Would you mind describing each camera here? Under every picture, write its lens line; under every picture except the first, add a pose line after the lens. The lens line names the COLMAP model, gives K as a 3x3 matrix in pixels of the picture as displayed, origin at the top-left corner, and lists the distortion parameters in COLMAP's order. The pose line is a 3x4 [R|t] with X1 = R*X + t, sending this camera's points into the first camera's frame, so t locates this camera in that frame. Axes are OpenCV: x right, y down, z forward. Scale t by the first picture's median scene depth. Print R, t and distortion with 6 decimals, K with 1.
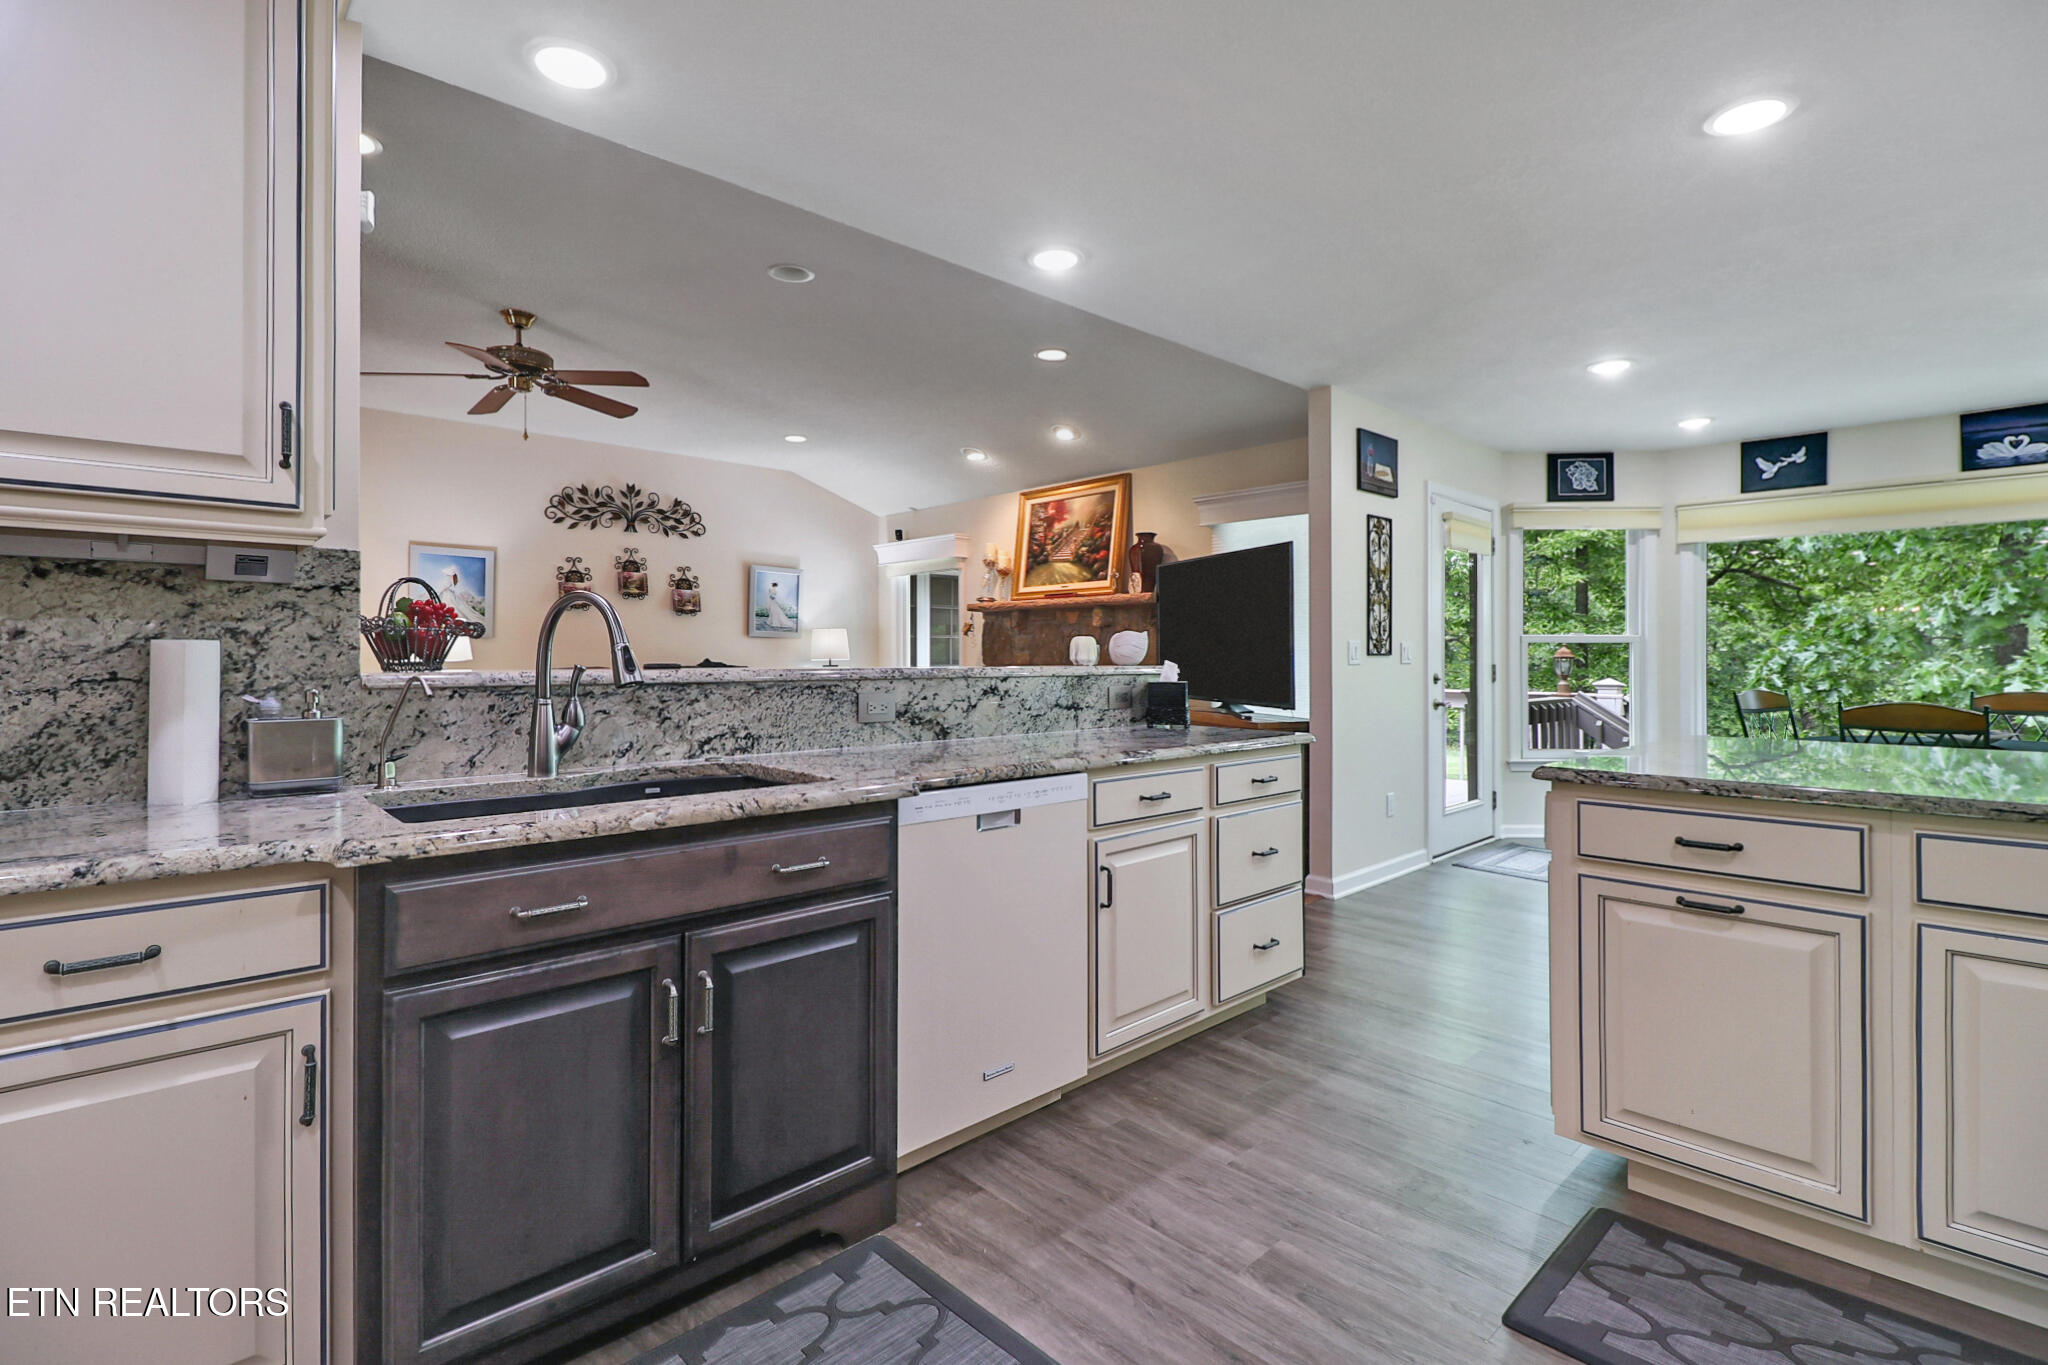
lens RADIAL K [[937.7, 0, 1015.9], [0, 937.7, 652.8], [0, 0, 1]] dist [-0.013837, -0.004610]
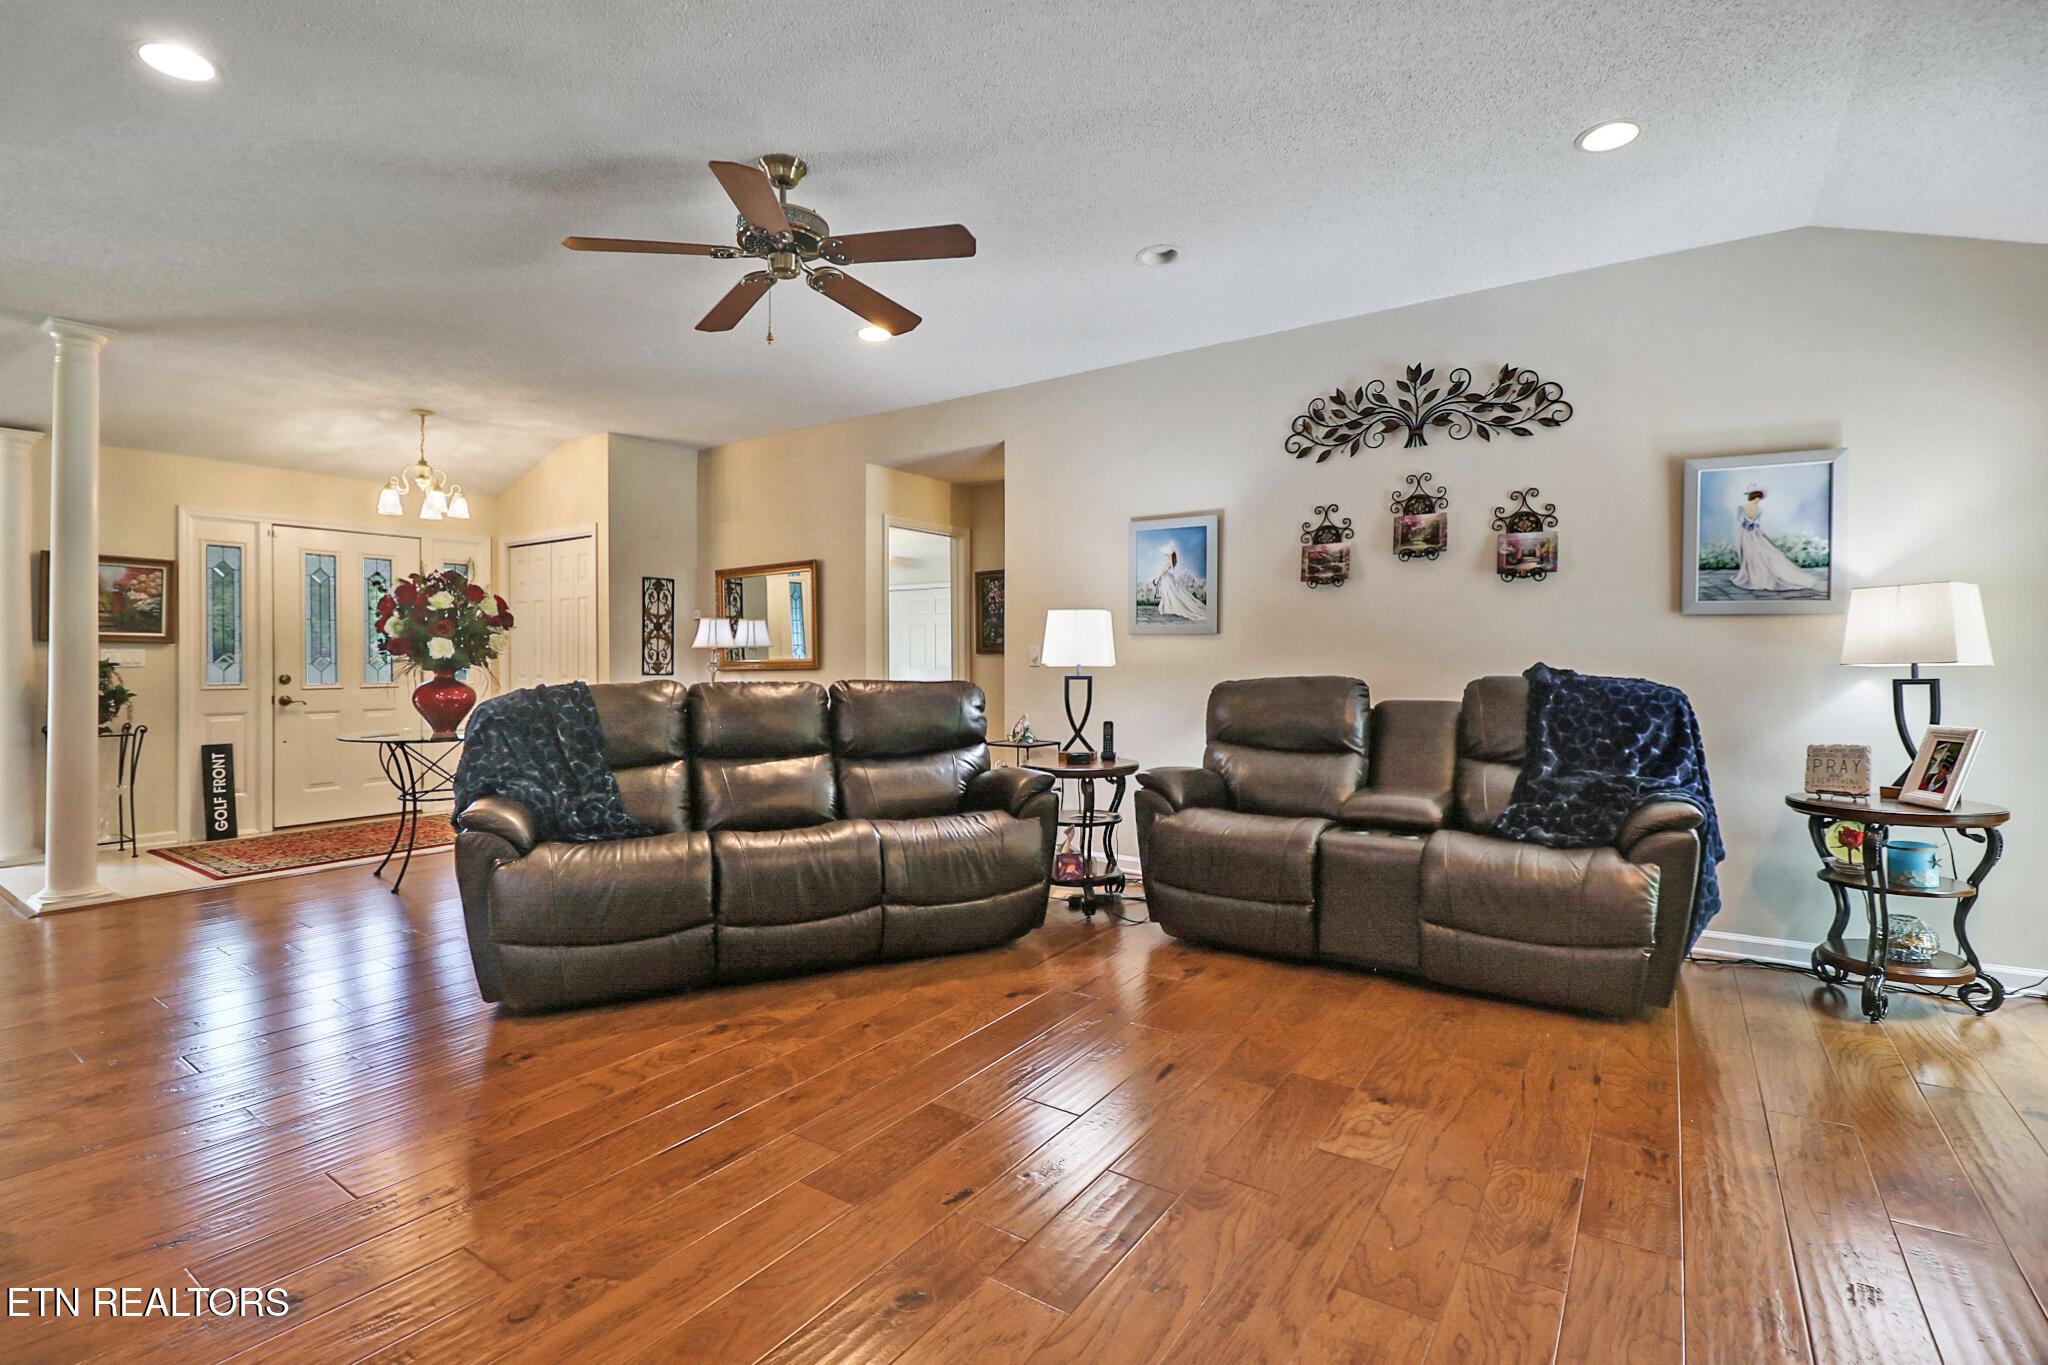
lens RADIAL K [[937.7, 0, 1014.0], [0, 937.7, 672.4], [0, 0, 1]] dist [-0.013837, -0.004610]
pose [[0.213636, 0.011641, -0.976844, 0.126963], [0.009913, 0.999852, 0.014083, 0.002356], [0.976863, -0.012692, 0.213489, 0.722434]]
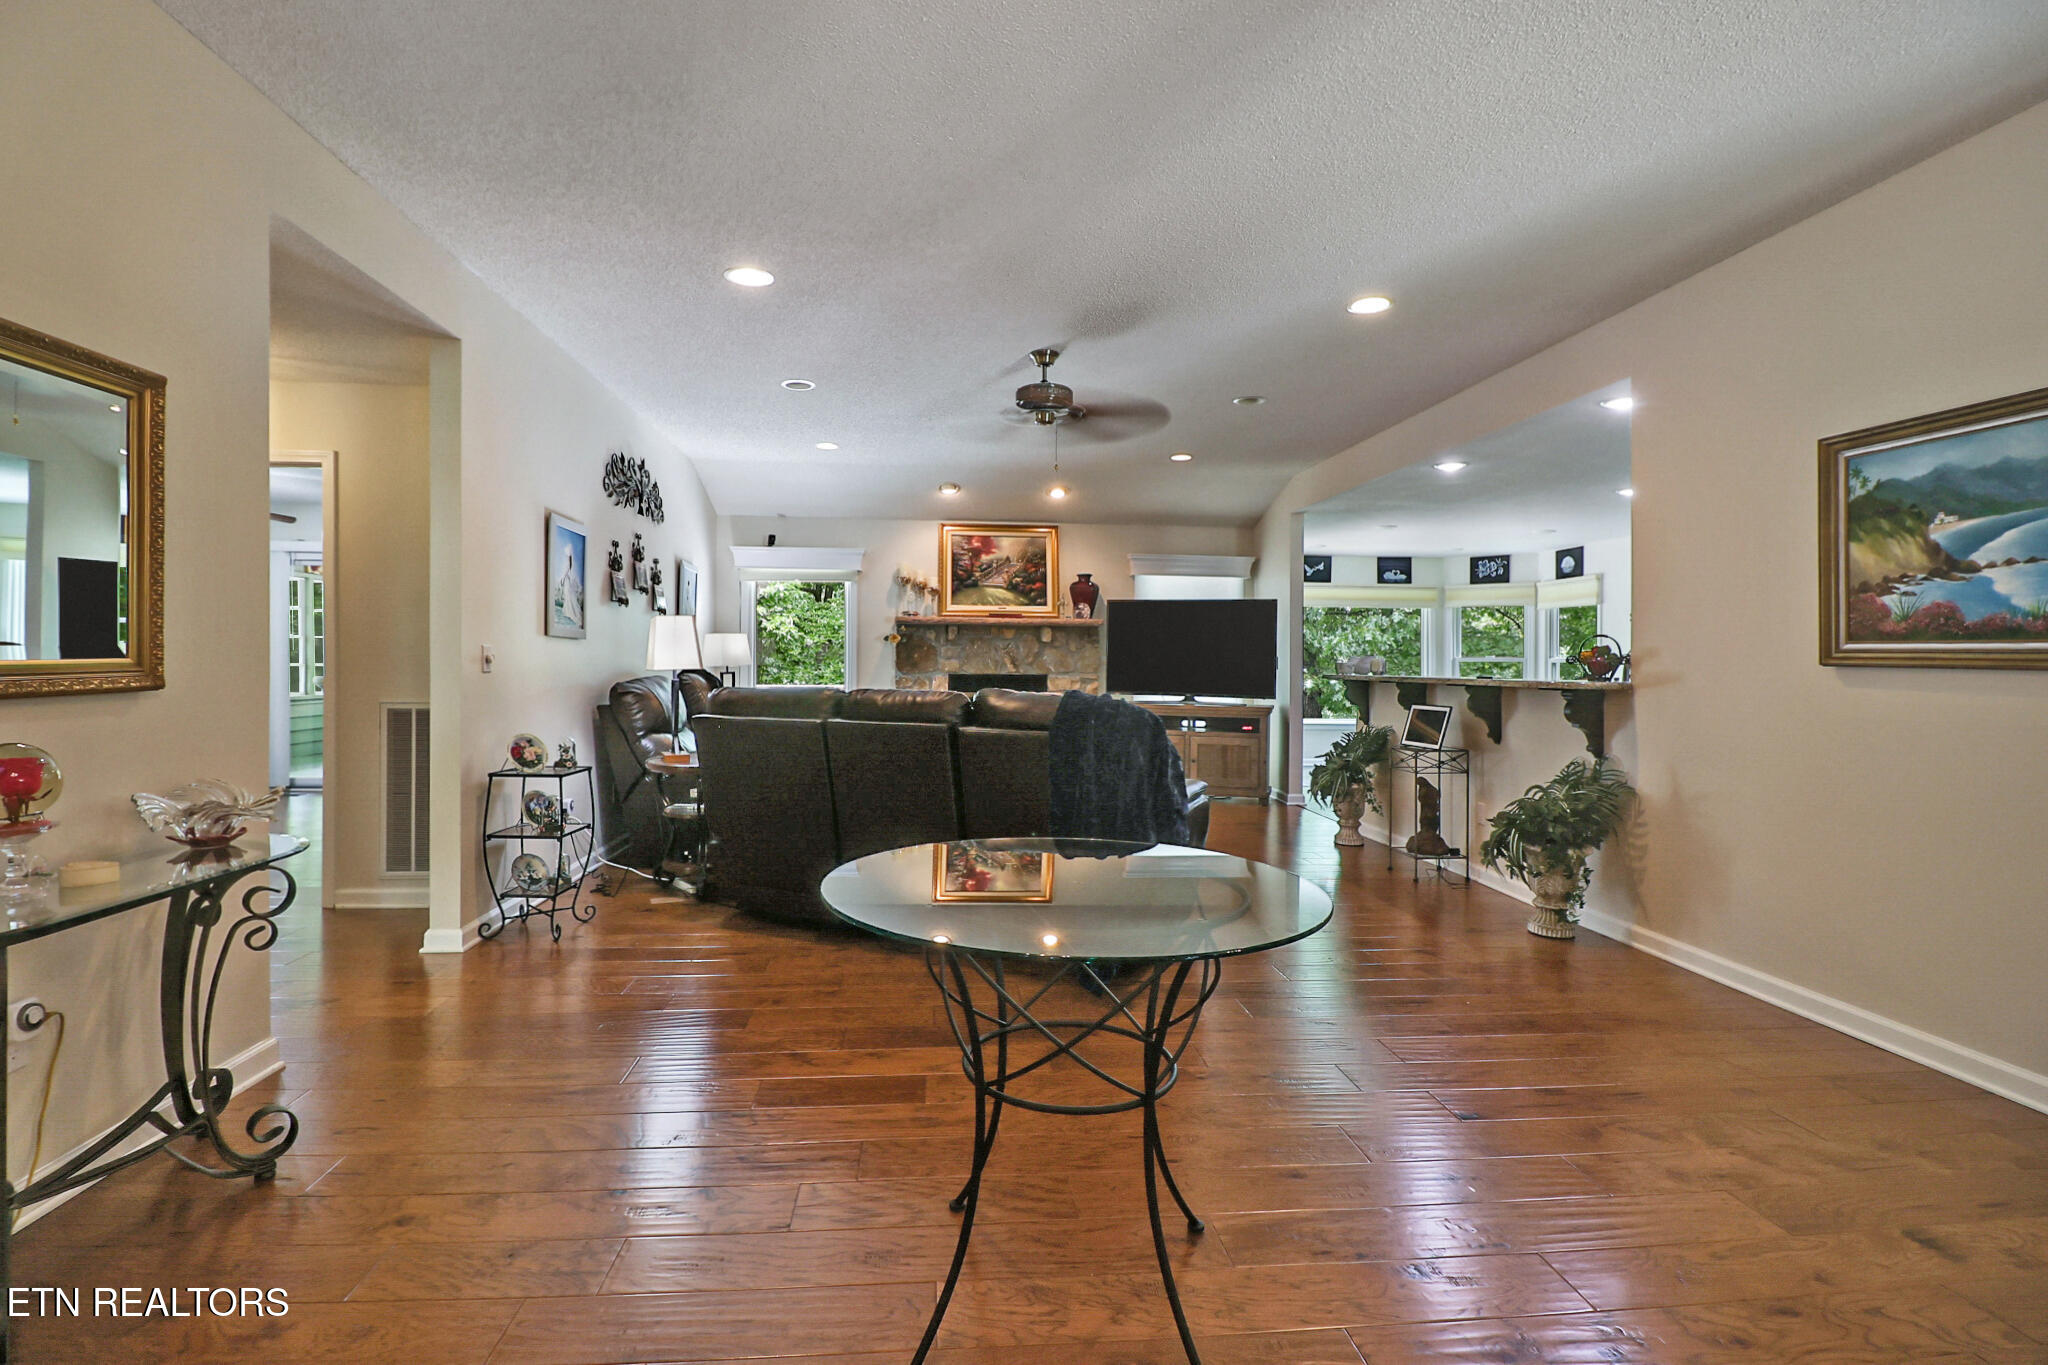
lens RADIAL K [[937.7, 0, 1014.0], [0, 937.7, 661.9], [0, 0, 1]] dist [-0.013837, -0.004610]
pose [[0.613450, 0.008402, 0.789689, -1.000672], [-0.014203, 0.999899, 0.000395, -0.002204], [-0.789606, -0.011459, 0.613507, 0.266871]]
